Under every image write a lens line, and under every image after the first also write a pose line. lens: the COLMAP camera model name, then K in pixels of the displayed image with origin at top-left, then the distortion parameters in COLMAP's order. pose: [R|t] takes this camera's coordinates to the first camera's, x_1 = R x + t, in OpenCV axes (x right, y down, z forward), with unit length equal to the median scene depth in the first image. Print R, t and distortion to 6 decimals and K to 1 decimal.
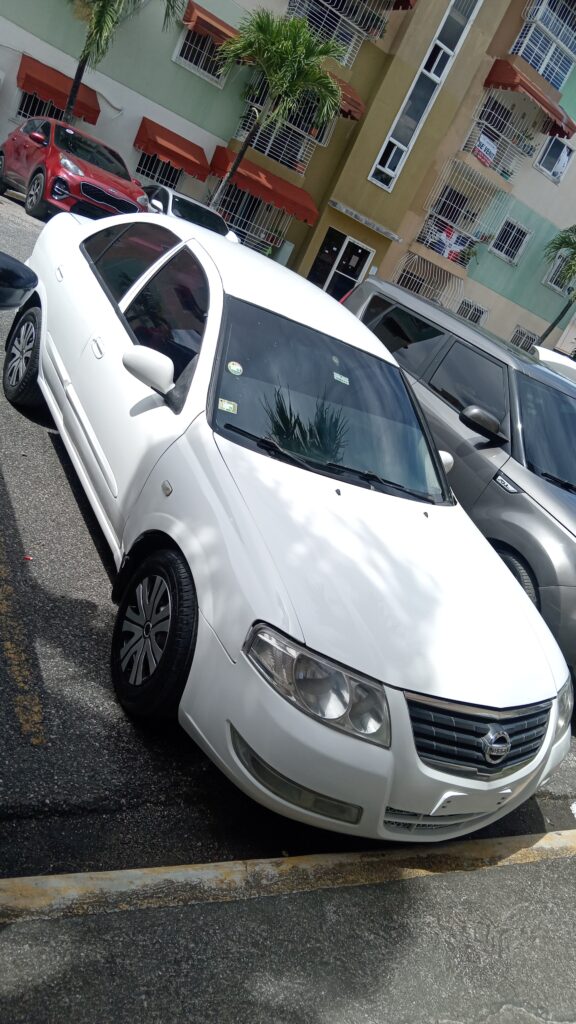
lens RADIAL K [[749.3, 0, 288.0], [0, 749.3, 512.0], [0, 0, 1]] dist [-0.023810, -0.007729]
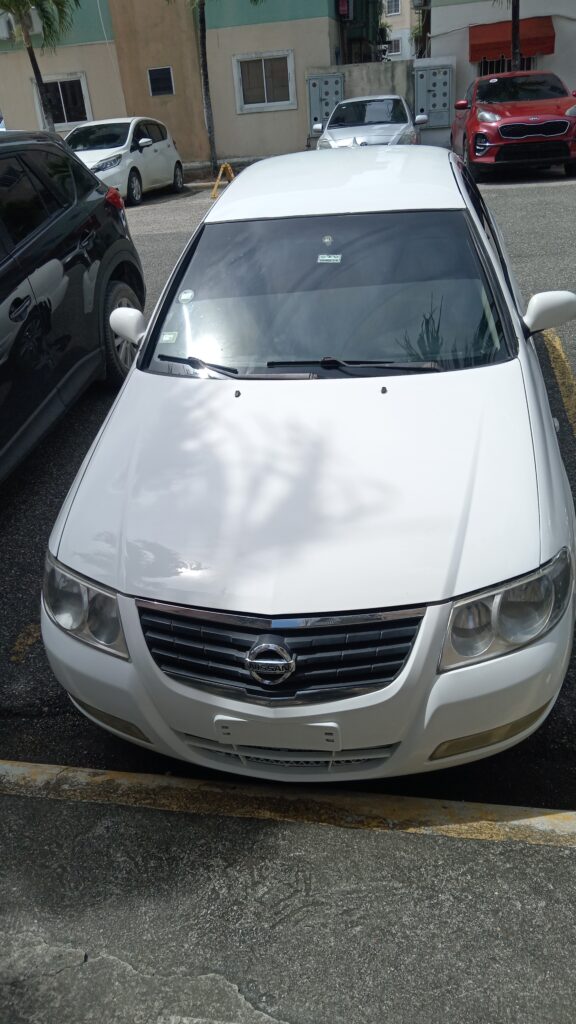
lens RADIAL K [[753.0, 0, 288.0], [0, 753.0, 512.0], [0, 0, 1]] dist [-0.013049, -0.004527]
pose [[0.665174, -0.150739, -0.731314, 0.896955], [0.176848, 0.983349, -0.041836, 0.195053], [0.725443, -0.101503, 0.680756, 0.492261]]
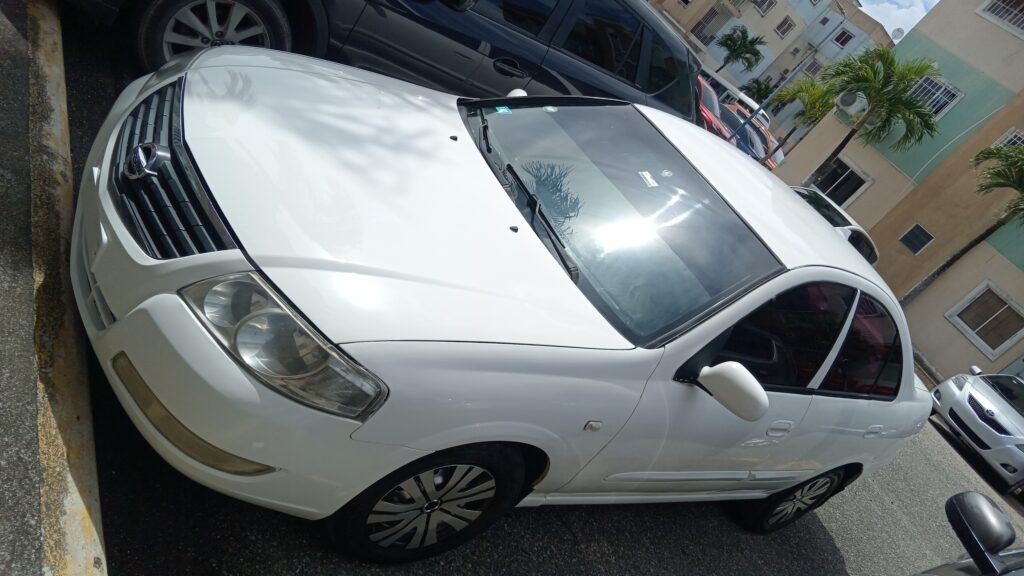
lens RADIAL K [[753.0, 0, 512.0], [0, 753.0, 288.0], [0, 0, 1]] dist [-0.013049, -0.004527]
pose [[0.315880, 0.140968, -0.938269, 1.185386], [-0.778274, 0.604121, -0.171251, 0.226759], [0.542687, 0.784325, 0.300541, 1.080856]]
